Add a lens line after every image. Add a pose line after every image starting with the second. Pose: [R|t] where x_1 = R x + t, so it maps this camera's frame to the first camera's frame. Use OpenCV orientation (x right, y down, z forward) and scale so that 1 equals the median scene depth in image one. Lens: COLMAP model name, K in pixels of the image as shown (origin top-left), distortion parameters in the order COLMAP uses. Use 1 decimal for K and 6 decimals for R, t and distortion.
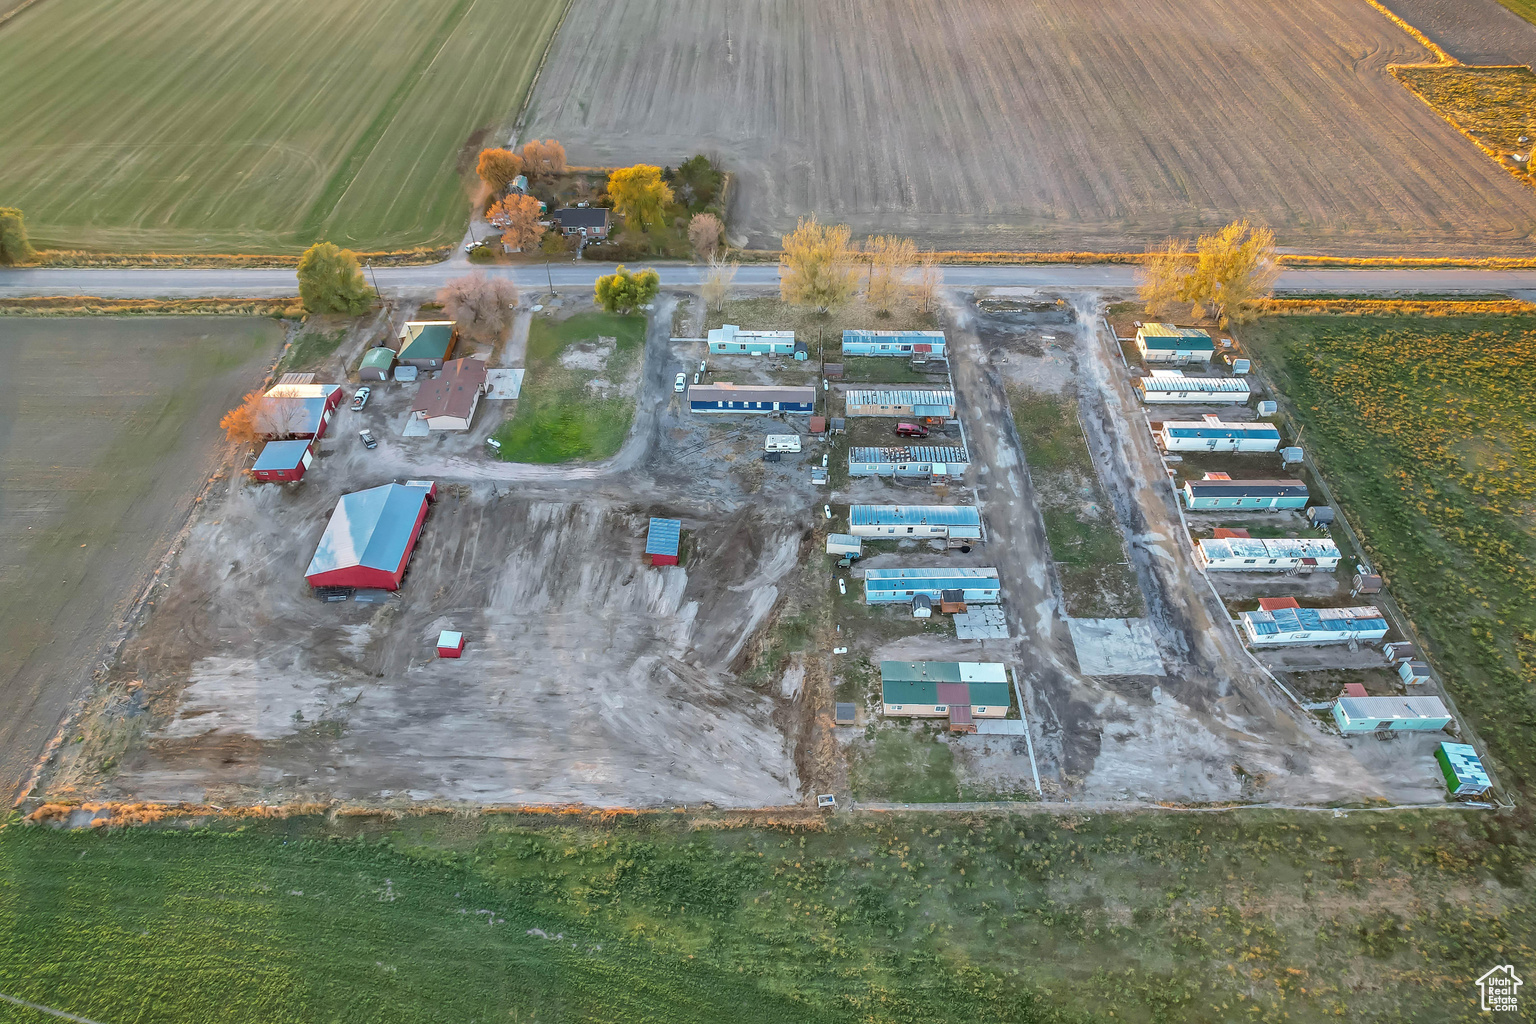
lens RADIAL K [[995.4, 0, 775.5], [0, 995.4, 510.5], [0, 0, 1]] dist [-0.075481, 0.069662]
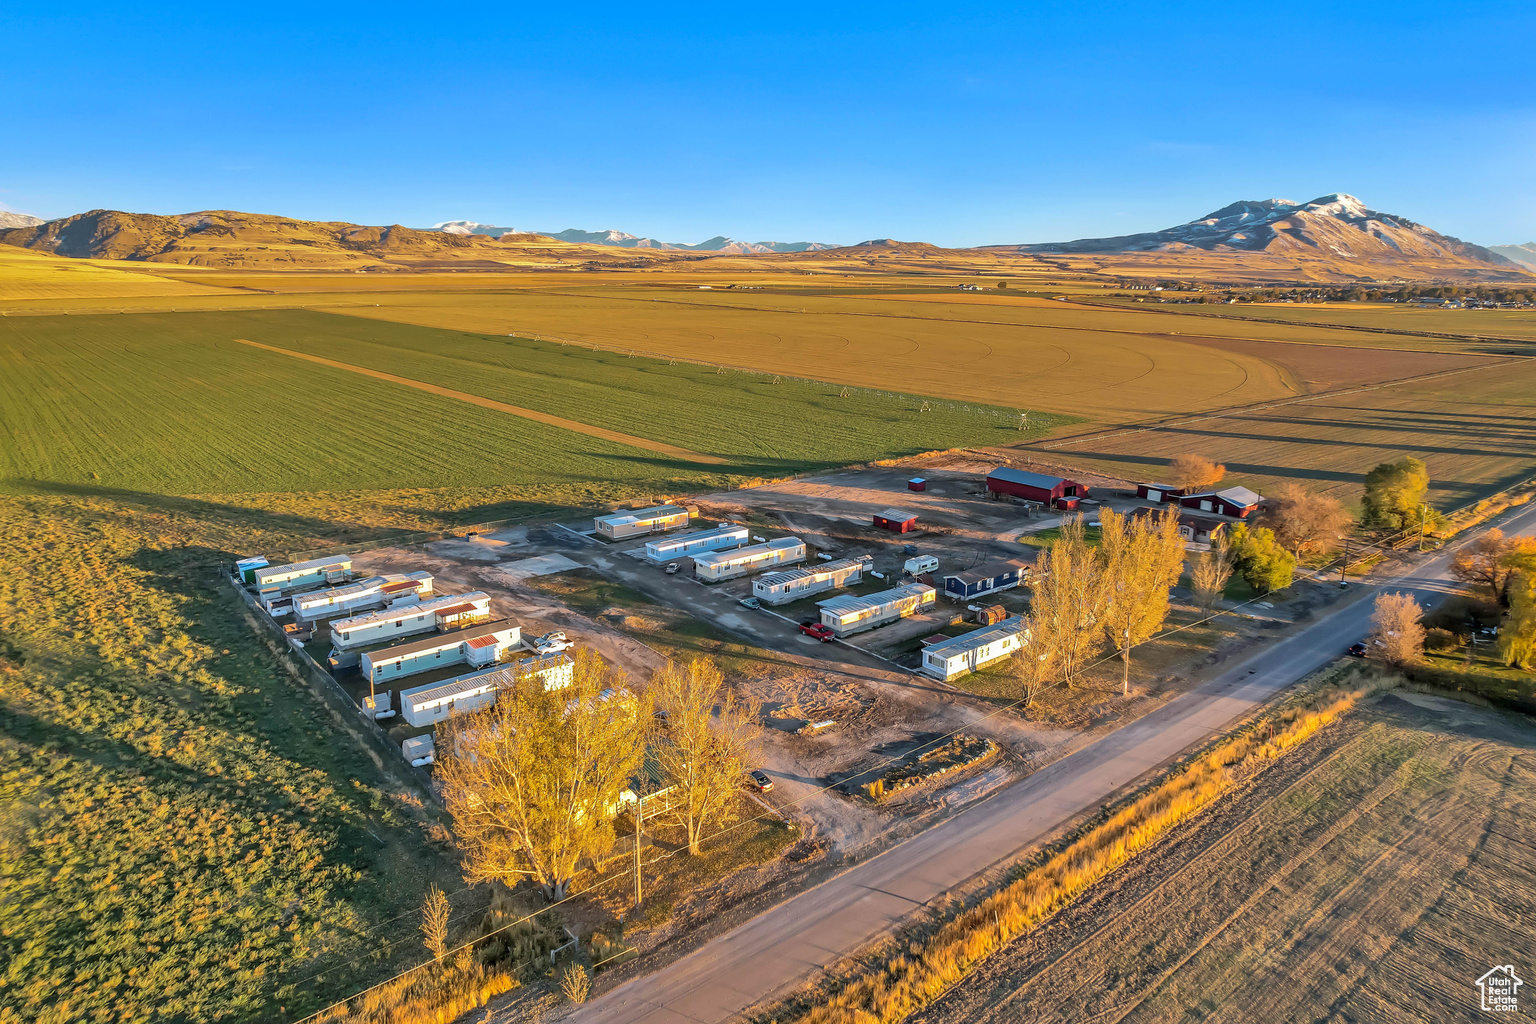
lens RADIAL K [[995.4, 0, 775.9], [0, 995.4, 501.0], [0, 0, 1]] dist [-0.075481, 0.069662]
pose [[-0.762585, 0.138297, -0.631932, 0.881797], [-0.462051, 0.567243, 0.681721, -0.855080], [0.452739, 0.811855, -0.368671, 1.532254]]
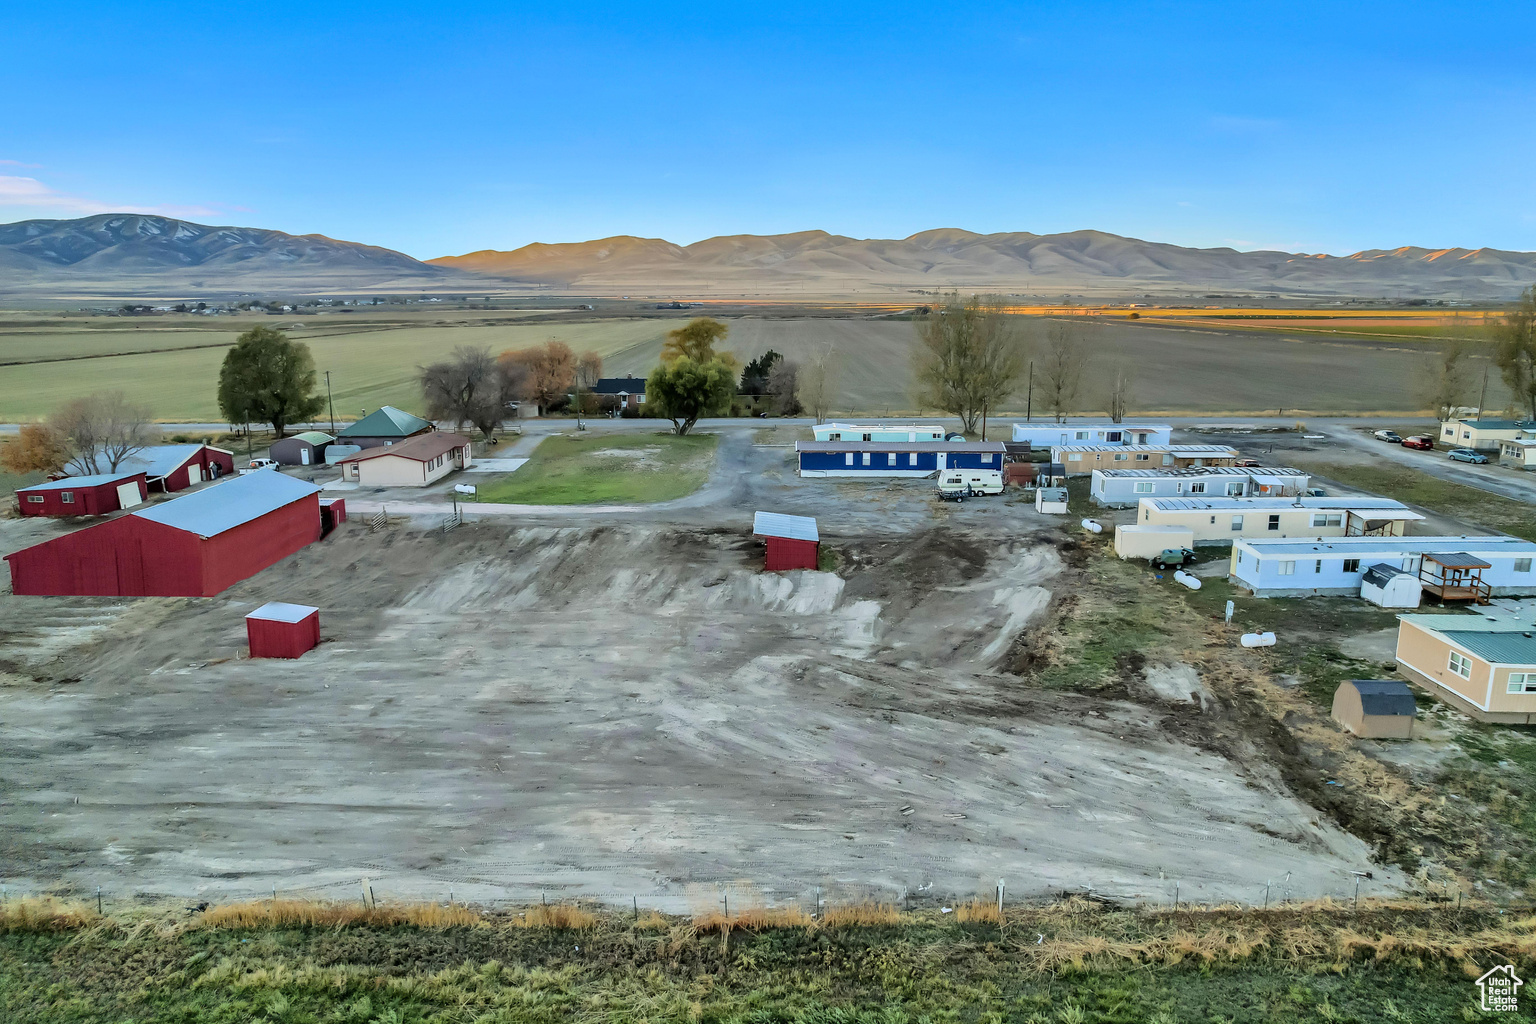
lens RADIAL K [[995.4, 0, 774.9], [0, 995.4, 513.1], [0, 0, 1]] dist [-0.075481, 0.069662]
pose [[0.999971, -0.006097, 0.004516, -0.133551], [0.007564, 0.847659, -0.530488, 0.311420], [-0.000594, 0.530507, 0.847681, 0.647040]]
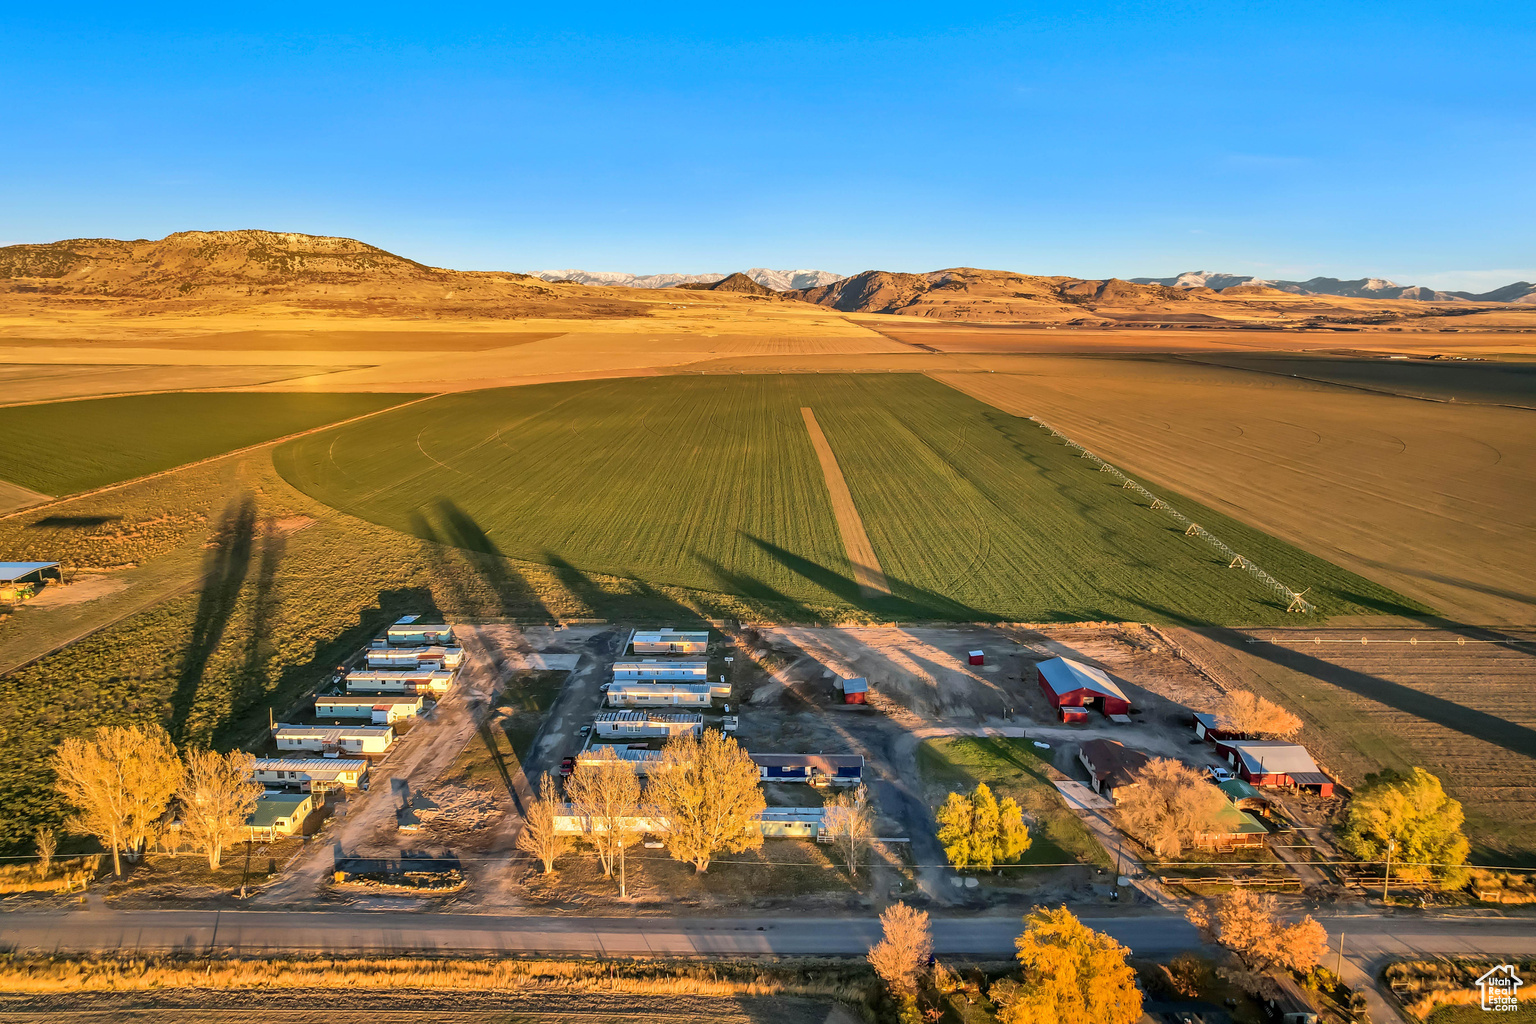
lens RADIAL K [[995.4, 0, 776.6], [0, 995.4, 510.8], [0, 0, 1]] dist [-0.075481, 0.069662]
pose [[-0.999946, -0.007516, -0.007246, 0.002598], [-0.010212, 0.560029, 0.828410, -1.317449], [-0.002169, 0.828439, -0.560075, 1.713542]]
